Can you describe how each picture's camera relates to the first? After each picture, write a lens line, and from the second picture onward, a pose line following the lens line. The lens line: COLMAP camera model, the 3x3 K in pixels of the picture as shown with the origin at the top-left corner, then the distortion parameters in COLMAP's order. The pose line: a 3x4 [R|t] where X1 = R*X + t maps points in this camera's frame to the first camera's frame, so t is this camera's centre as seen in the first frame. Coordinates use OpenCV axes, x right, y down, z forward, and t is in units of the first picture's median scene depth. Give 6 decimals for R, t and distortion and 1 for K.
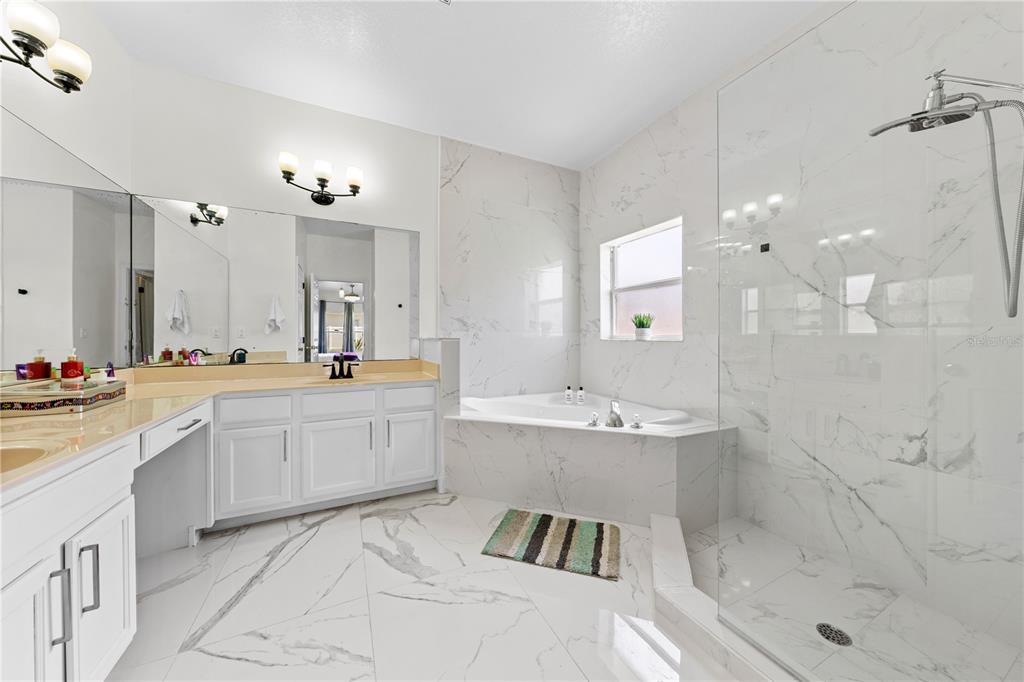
lens RADIAL K [[346.6, 0, 512.4], [0, 346.6, 336.2], [0, 0, 1]] dist [-0.004209, 0.000684]
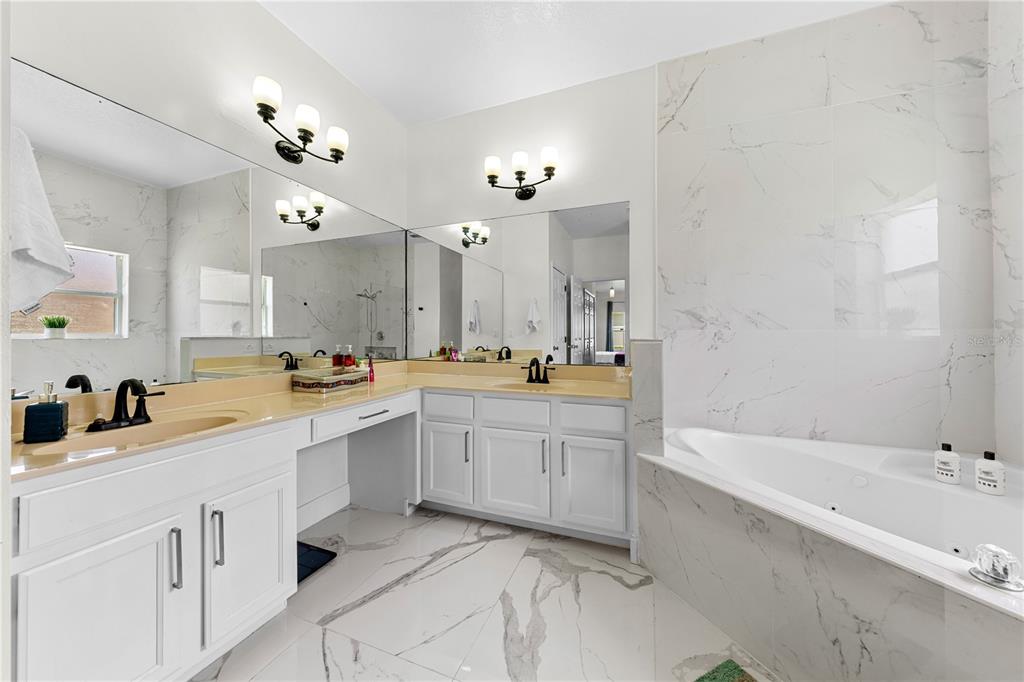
lens RADIAL K [[346.6, 0, 517.1], [0, 346.6, 332.1], [0, 0, 1]] dist [-0.004209, 0.000684]
pose [[0.685462, -0.007576, -0.728069, 0.143092], [0.000705, 0.999952, -0.009741, -0.002883], [0.728108, 0.006164, 0.685435, 0.350425]]
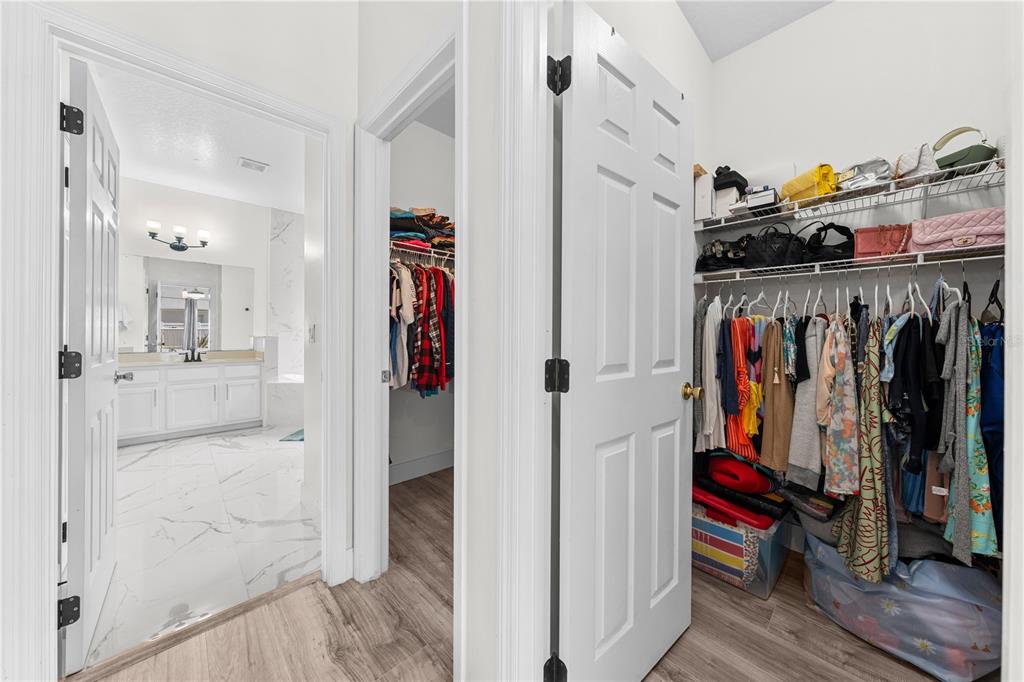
lens RADIAL K [[346.6, 0, 513.8], [0, 346.6, 330.9], [0, 0, 1]] dist [-0.004209, 0.000684]
pose [[0.950340, 0.002316, 0.311206, 0.435408], [0.000738, 0.999953, -0.009696, -0.004219], [-0.311214, 0.009444, 0.950293, -1.019075]]
